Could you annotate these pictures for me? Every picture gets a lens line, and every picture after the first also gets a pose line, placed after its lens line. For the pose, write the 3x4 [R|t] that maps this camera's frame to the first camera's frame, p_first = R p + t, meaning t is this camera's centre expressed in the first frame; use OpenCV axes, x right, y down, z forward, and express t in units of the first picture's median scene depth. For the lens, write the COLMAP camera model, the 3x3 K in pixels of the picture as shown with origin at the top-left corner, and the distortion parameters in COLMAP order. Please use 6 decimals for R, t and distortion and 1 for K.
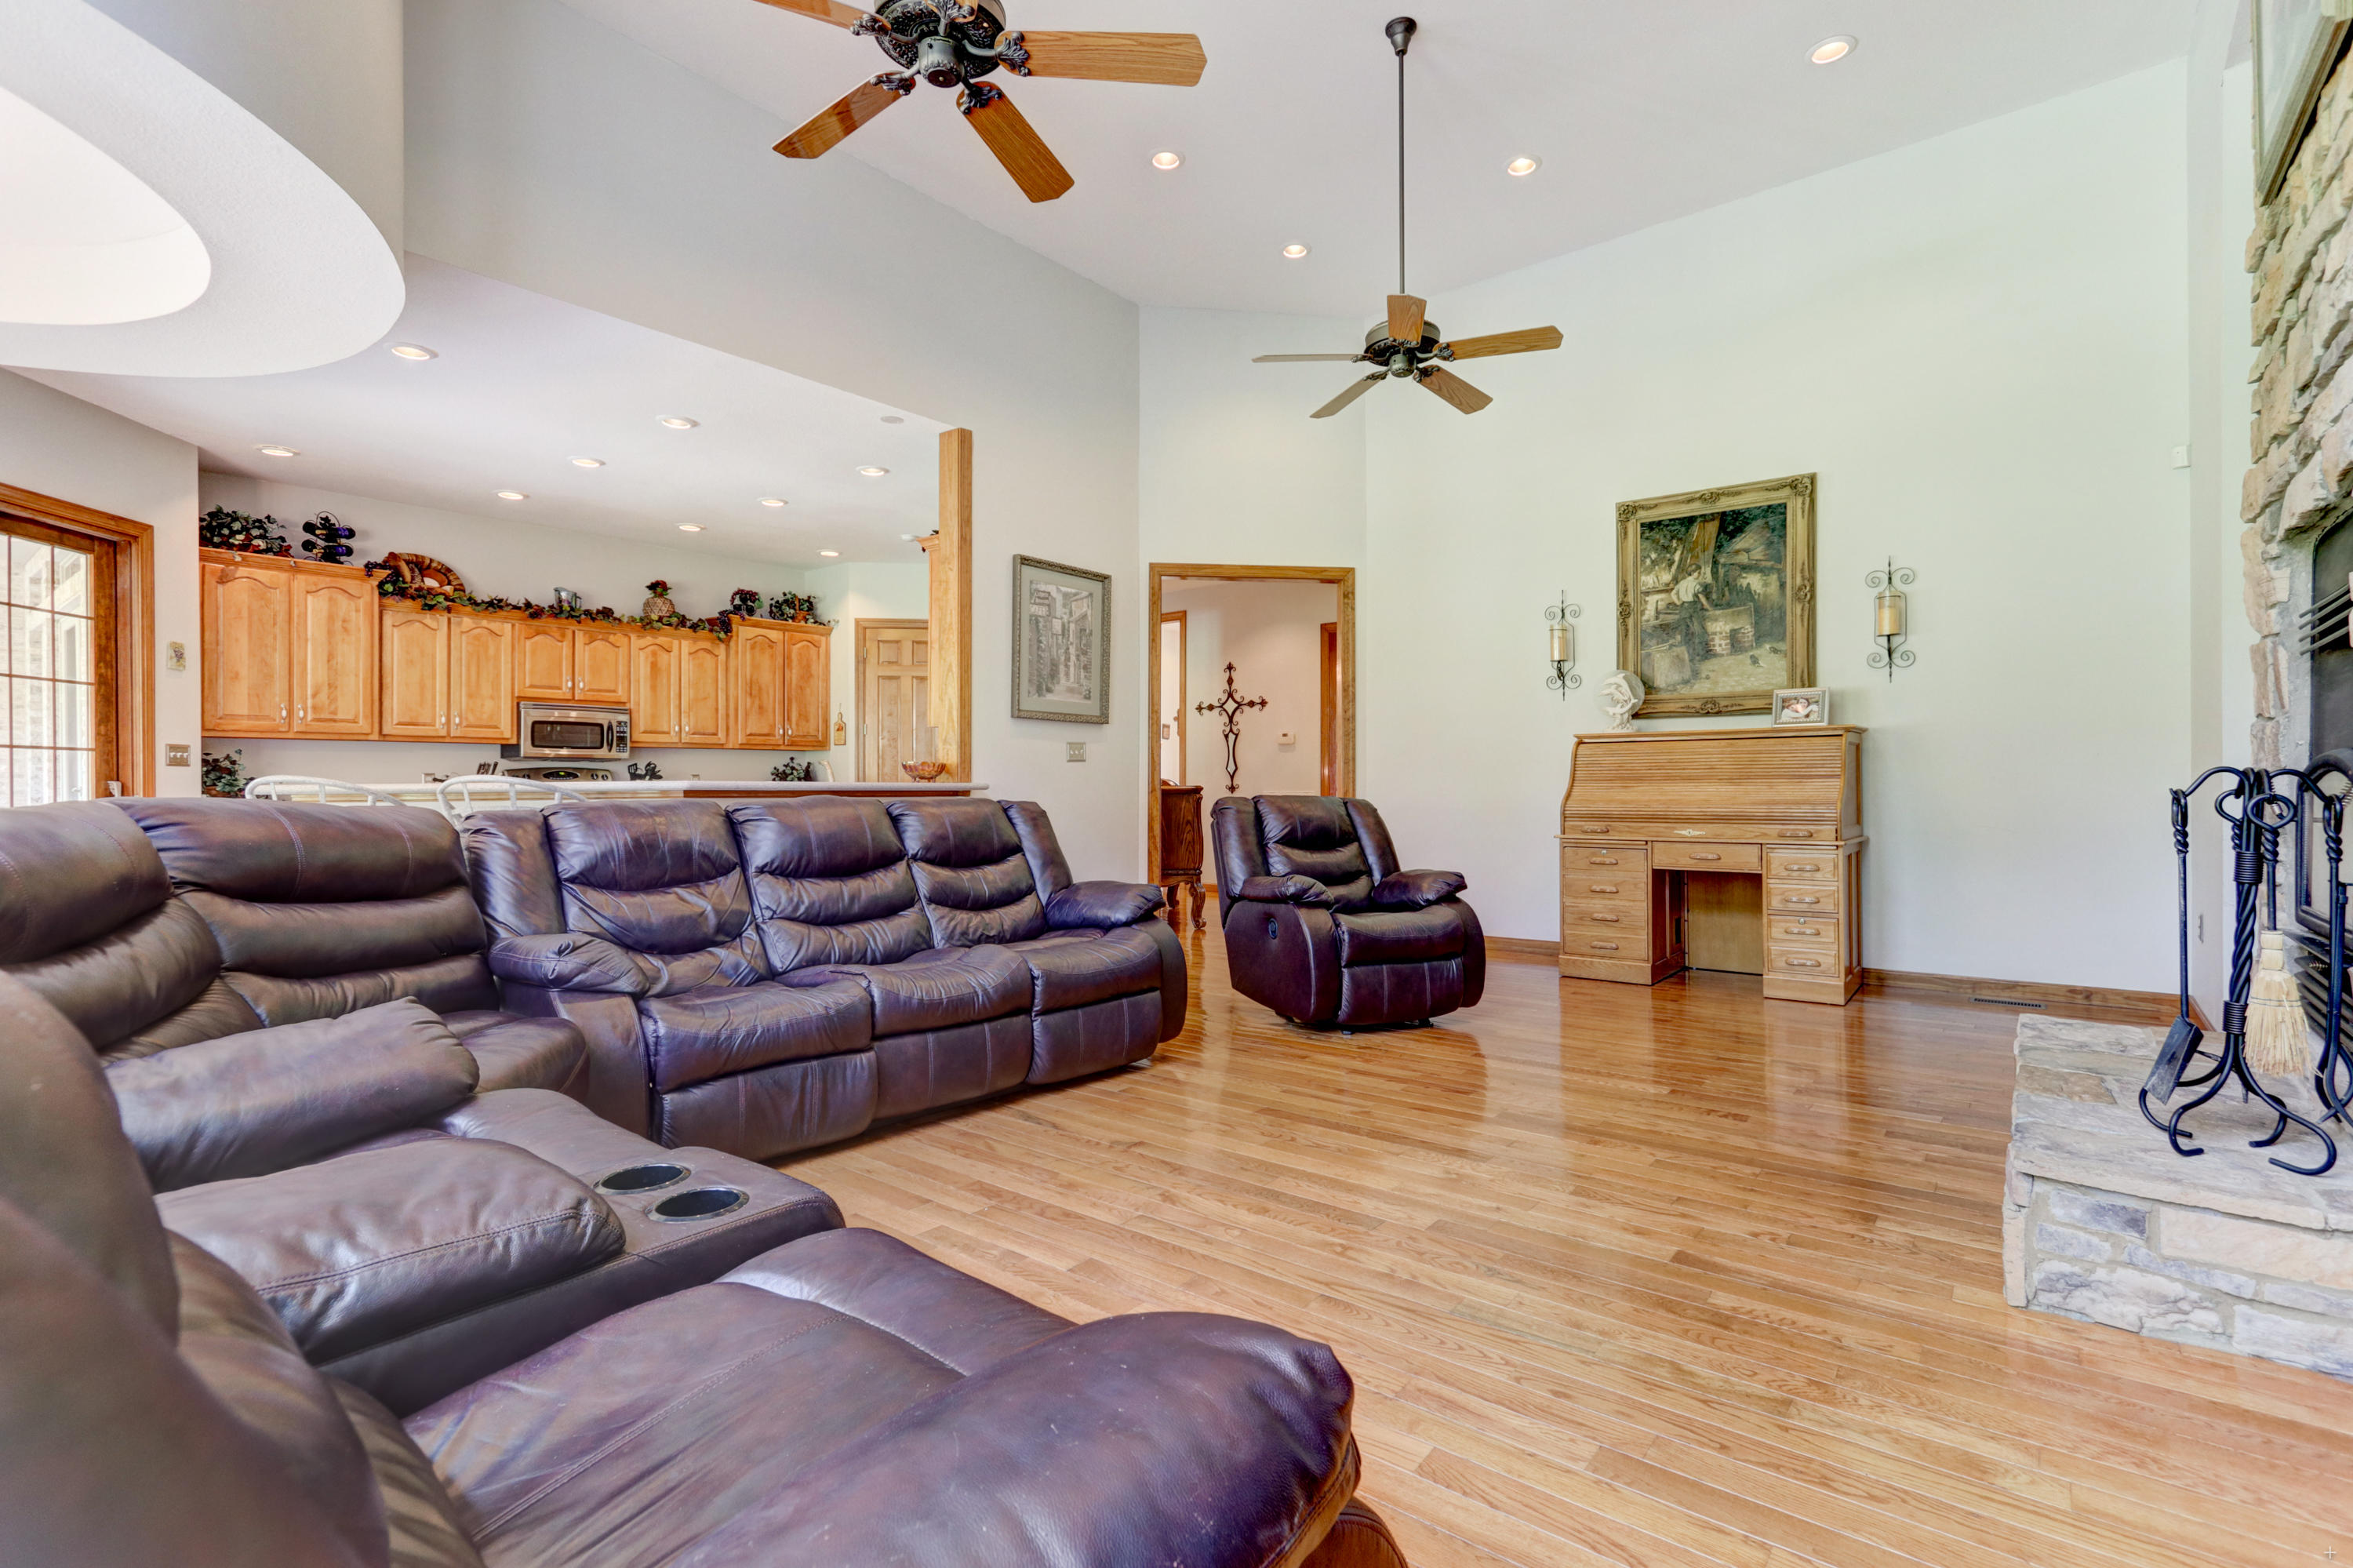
lens RADIAL K [[1102.2, 0, 1192.2], [0, 1102.2, 787.0], [0, 0, 1]] dist [0.009994, 0.000479]
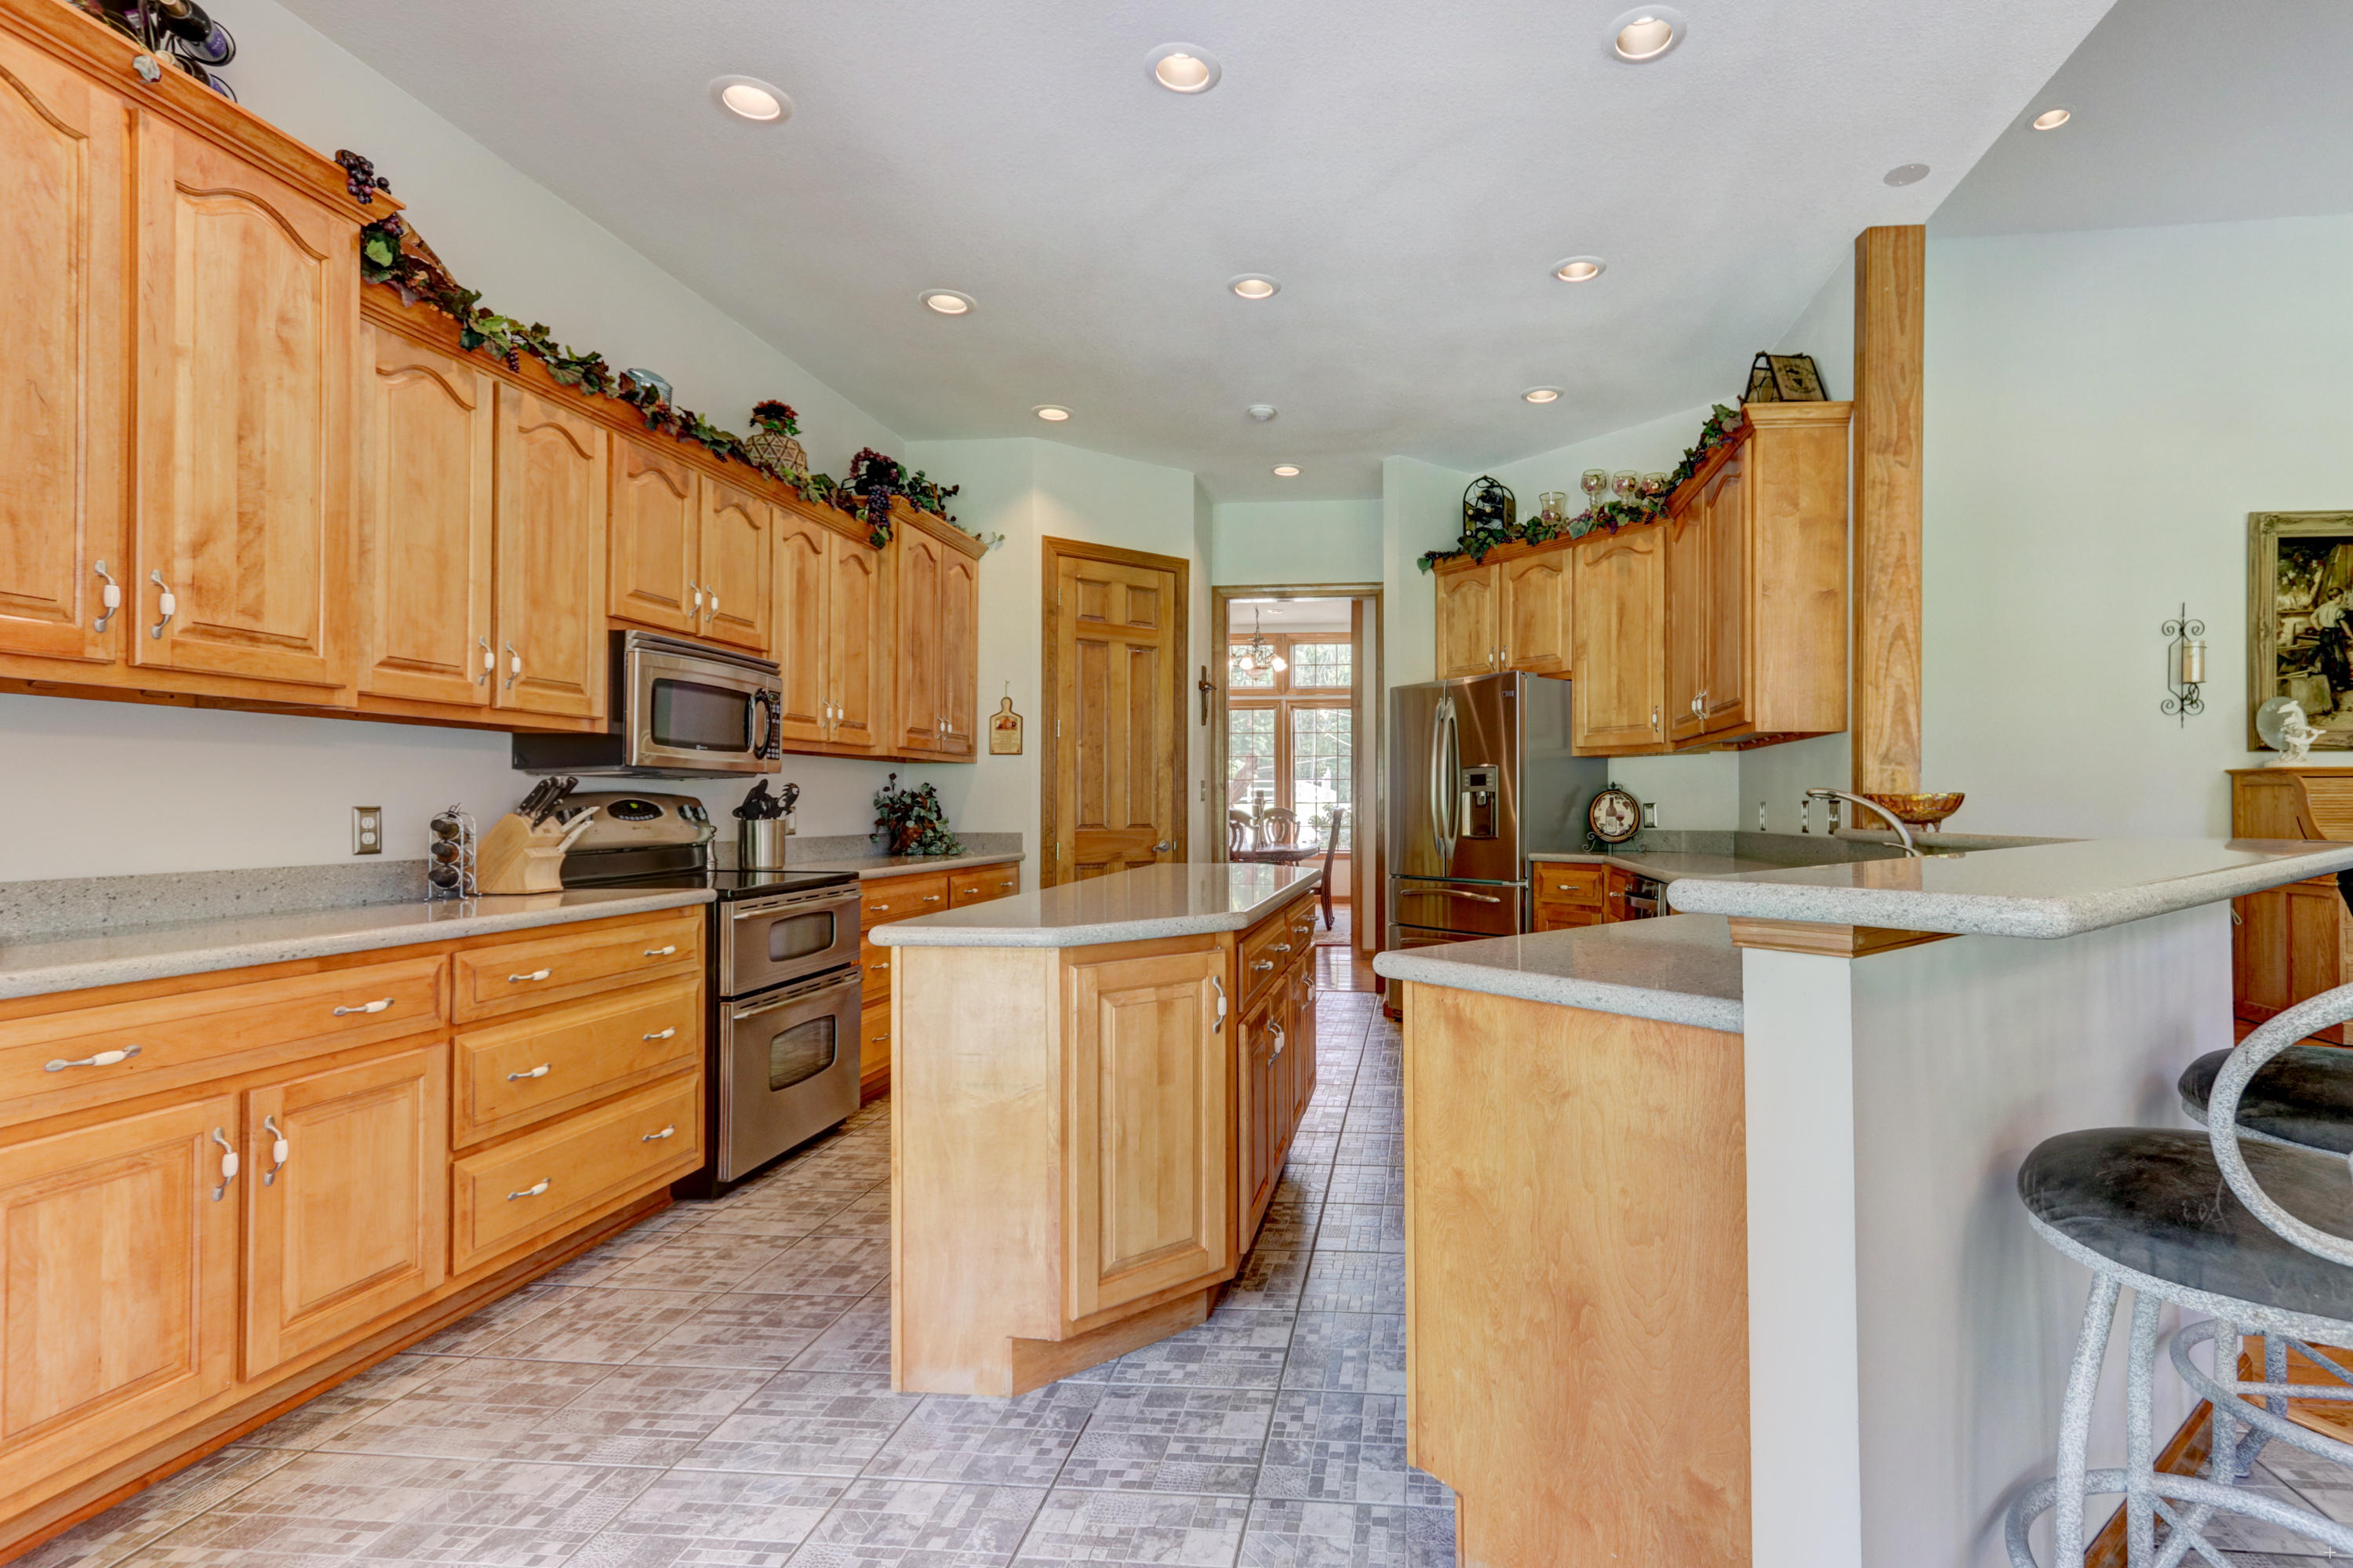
lens RADIAL K [[1134.1, 0, 1176.2], [0, 1134.1, 795.3], [0, 0, 1]] dist [0.000926, 0.000370]
pose [[0.835752, 0.005377, 0.549080, -0.696271], [0.000873, 0.999938, -0.011121, -0.012619], [-0.549106, 0.009773, 0.835696, 0.572649]]
